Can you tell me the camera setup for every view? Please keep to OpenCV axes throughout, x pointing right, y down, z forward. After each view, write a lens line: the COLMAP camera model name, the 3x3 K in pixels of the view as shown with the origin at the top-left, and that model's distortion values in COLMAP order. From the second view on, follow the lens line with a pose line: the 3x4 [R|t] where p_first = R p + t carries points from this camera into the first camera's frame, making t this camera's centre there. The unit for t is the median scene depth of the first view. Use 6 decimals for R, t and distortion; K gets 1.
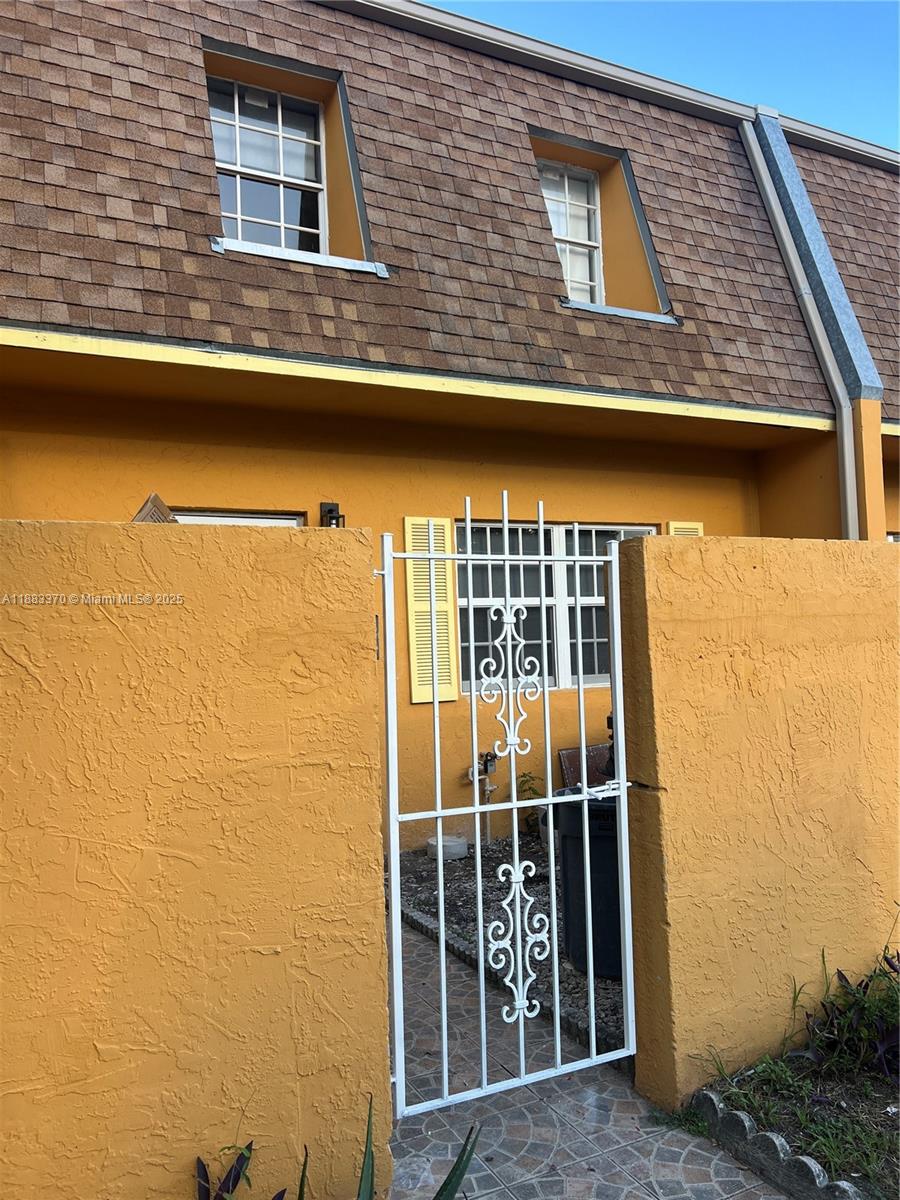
lens RADIAL K [[898.1, 0, 442.9], [0, 898.1, 593.6], [0, 0, 1]] dist [0.044611, -0.032442]
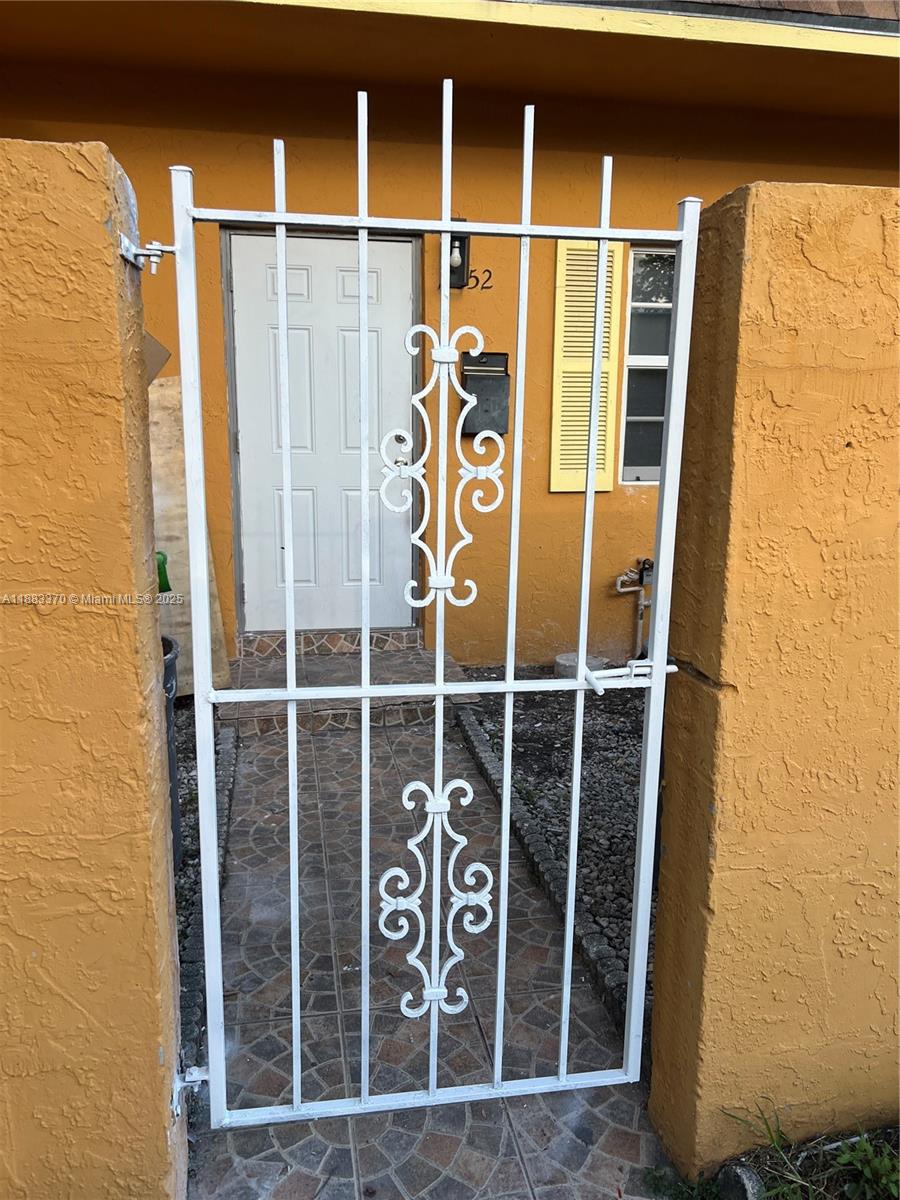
lens RADIAL K [[898.1, 0, 453.9], [0, 898.1, 599.3], [0, 0, 1]] dist [0.044611, -0.032442]
pose [[0.959003, 0.094303, -0.267245, 0.228811], [-0.024444, 0.967022, 0.253517, 0.032446], [0.282339, -0.236591, 0.929682, 0.467595]]
